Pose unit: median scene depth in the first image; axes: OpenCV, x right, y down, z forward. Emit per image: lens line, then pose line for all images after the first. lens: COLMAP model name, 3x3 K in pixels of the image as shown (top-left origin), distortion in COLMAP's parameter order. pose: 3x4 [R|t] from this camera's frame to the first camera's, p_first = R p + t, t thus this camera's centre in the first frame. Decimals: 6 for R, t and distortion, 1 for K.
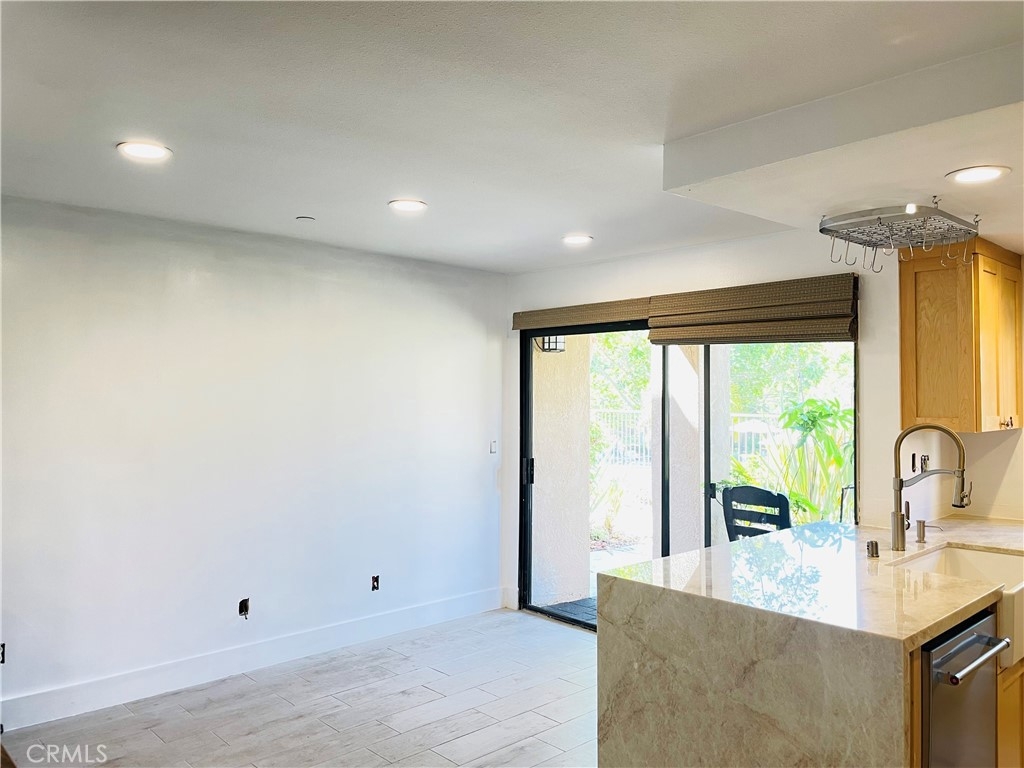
lens RADIAL K [[780.5, 0, 512.0], [0, 780.5, 384.0], [0, 0, 1]] dist [0.001211, -0.001945]
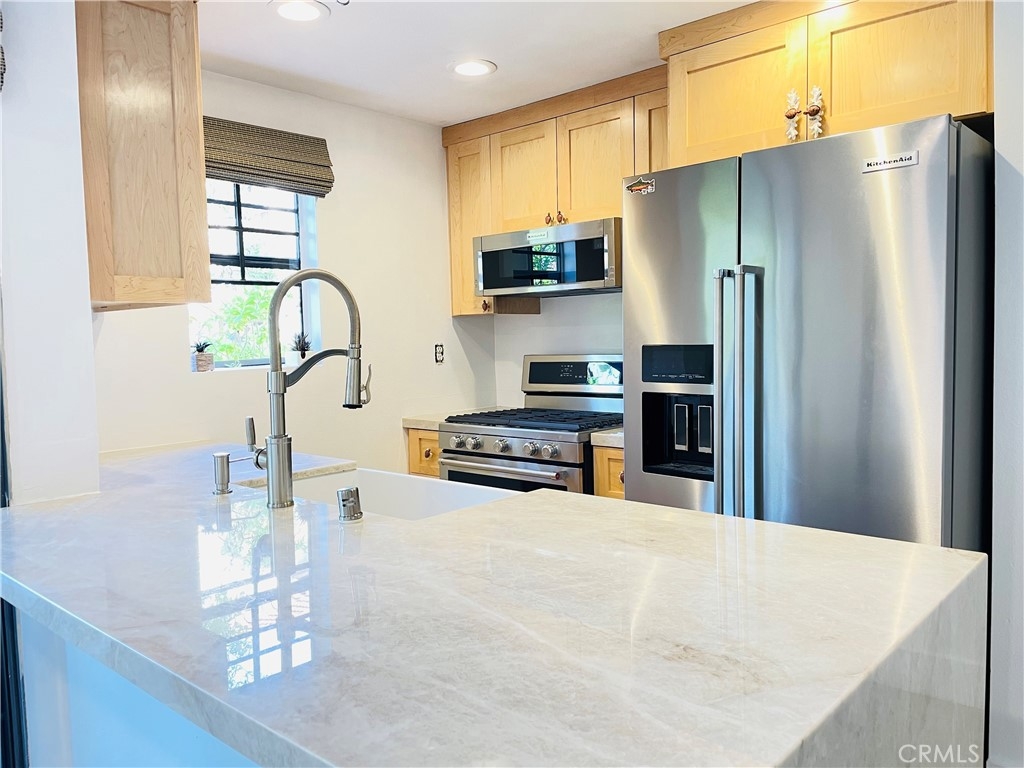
lens RADIAL K [[780.5, 0, 512.0], [0, 780.5, 384.0], [0, 0, 1]] dist [0.001211, -0.001945]
pose [[-0.097440, -0.058096, 0.993544, -0.051380], [0.004722, 0.998257, 0.058835, 0.118590], [-0.995230, 0.010425, -0.096995, 1.074280]]
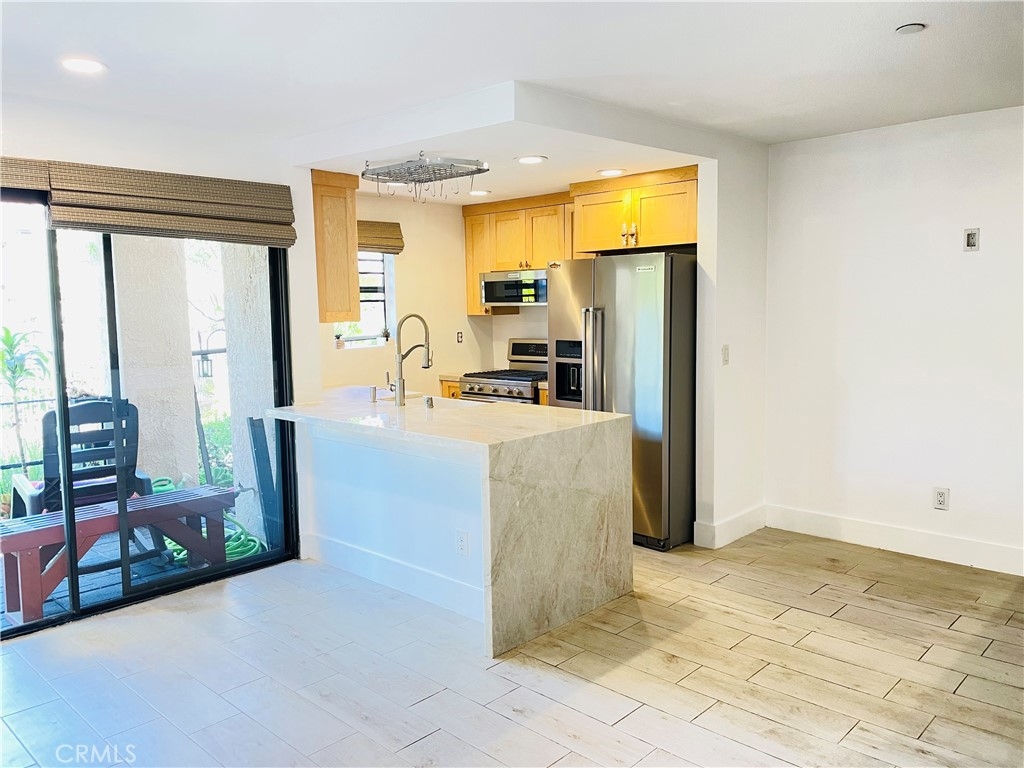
lens RADIAL K [[780.5, 0, 512.0], [0, 780.5, 384.0], [0, 0, 1]] dist [0.001211, -0.001945]
pose [[-0.074903, -0.106305, 0.991508, -1.062853], [-0.002217, 0.994317, 0.106439, 0.031983], [-0.997188, 0.005774, -0.074713, 1.088281]]
